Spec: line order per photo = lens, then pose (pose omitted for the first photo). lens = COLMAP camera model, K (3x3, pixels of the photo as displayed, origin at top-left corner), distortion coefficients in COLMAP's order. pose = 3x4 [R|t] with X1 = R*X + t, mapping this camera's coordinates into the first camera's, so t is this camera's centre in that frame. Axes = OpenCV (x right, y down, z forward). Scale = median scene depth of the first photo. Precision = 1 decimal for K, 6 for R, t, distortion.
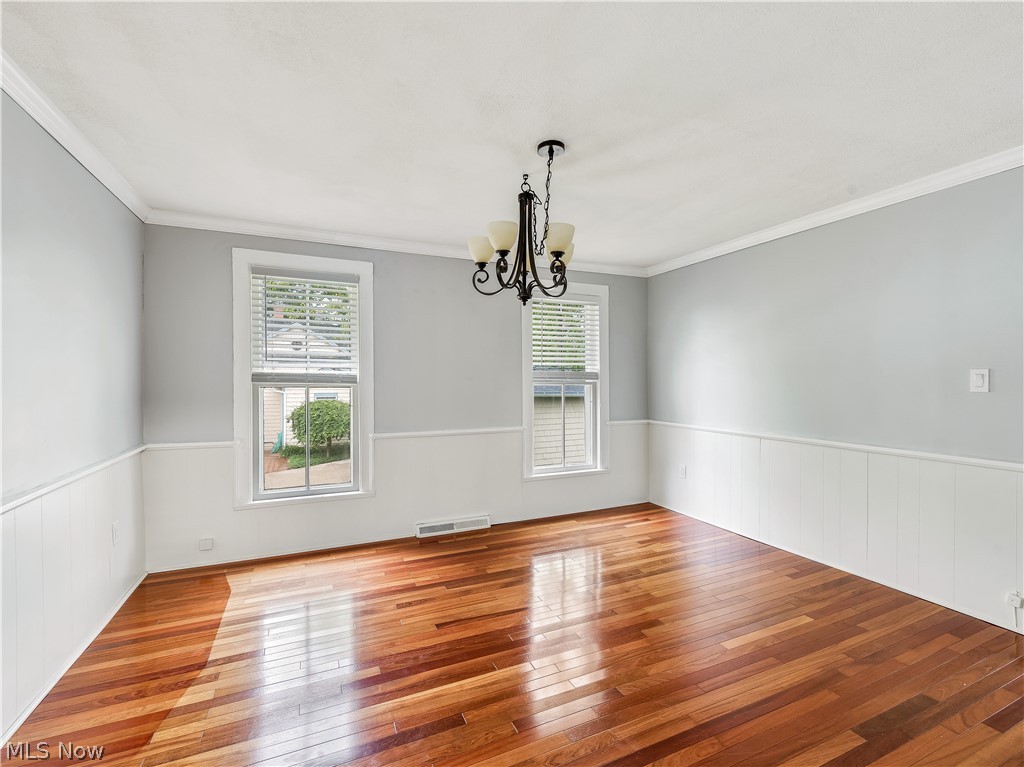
lens RADIAL K [[456.8, 0, 517.1], [0, 456.8, 387.5], [0, 0, 1]] dist [0.016846, -0.004610]
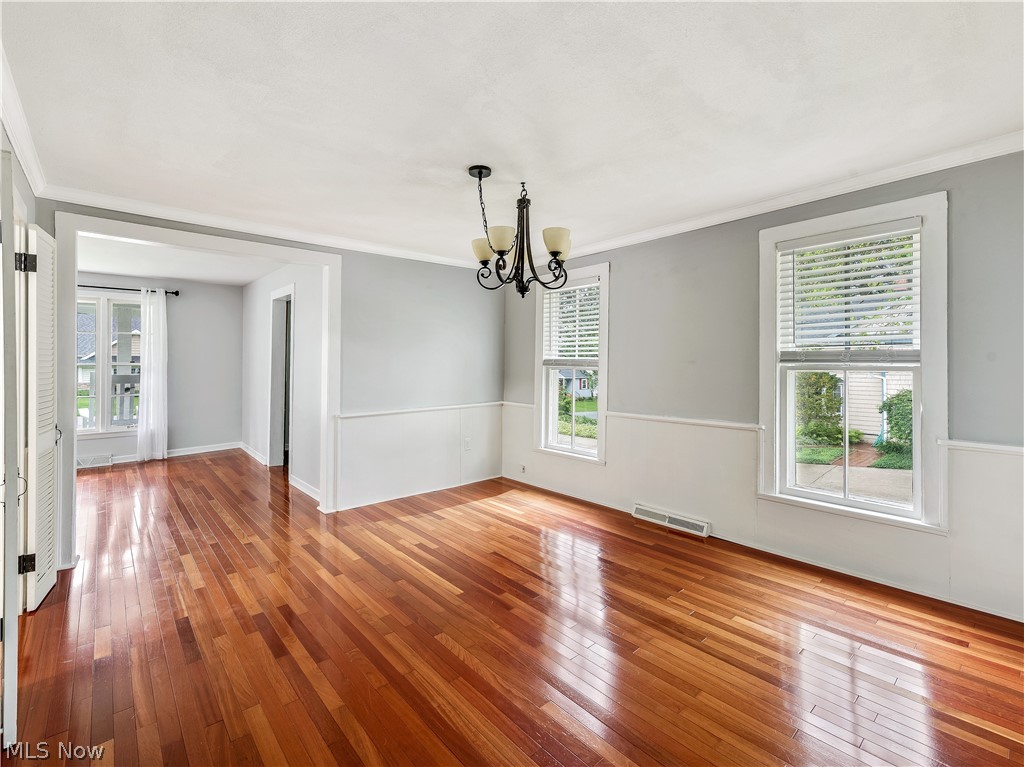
lens RADIAL K [[456.8, 0, 499.4], [0, 456.8, 353.8], [0, 0, 1]] dist [0.016846, -0.004610]
pose [[0.281241, -0.023284, -0.959355, 0.797775], [-0.011886, 0.999544, -0.027744, -0.008574], [0.959563, 0.019205, 0.280836, 0.464474]]
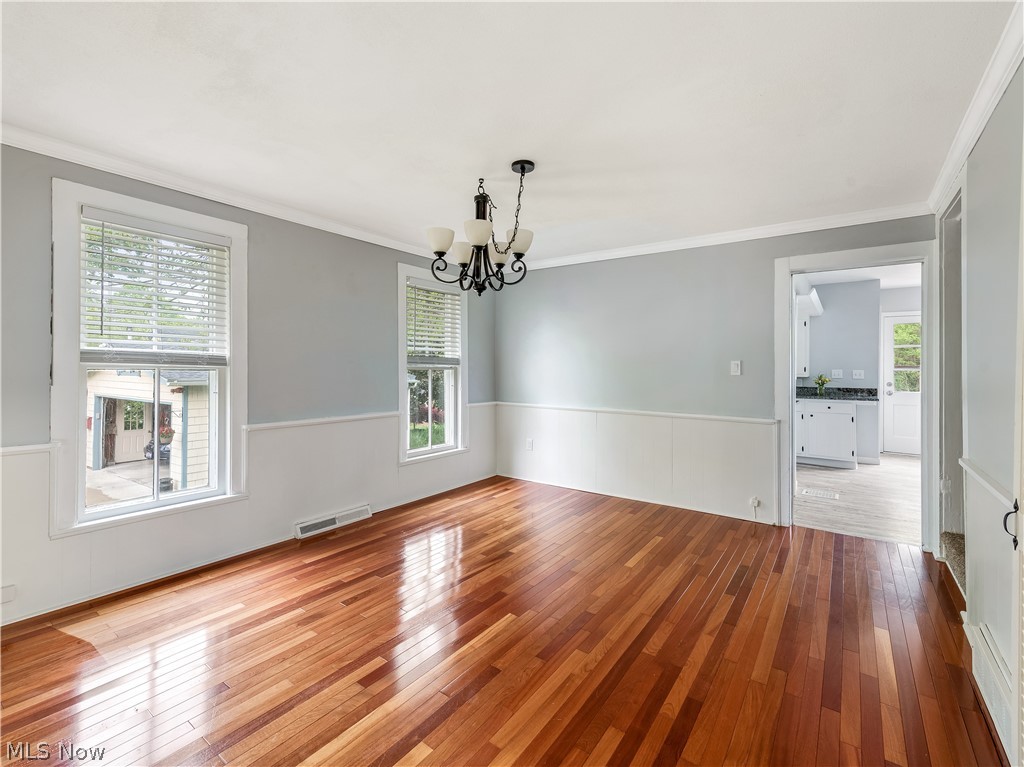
lens RADIAL K [[456.8, 0, 520.2], [0, 456.8, 365.1], [0, 0, 1]] dist [0.016846, -0.004610]
pose [[0.866958, 0.011708, 0.498244, -0.331715], [-0.001475, 0.999780, -0.020926, 0.007119], [-0.498379, 0.017407, 0.866784, -0.000392]]
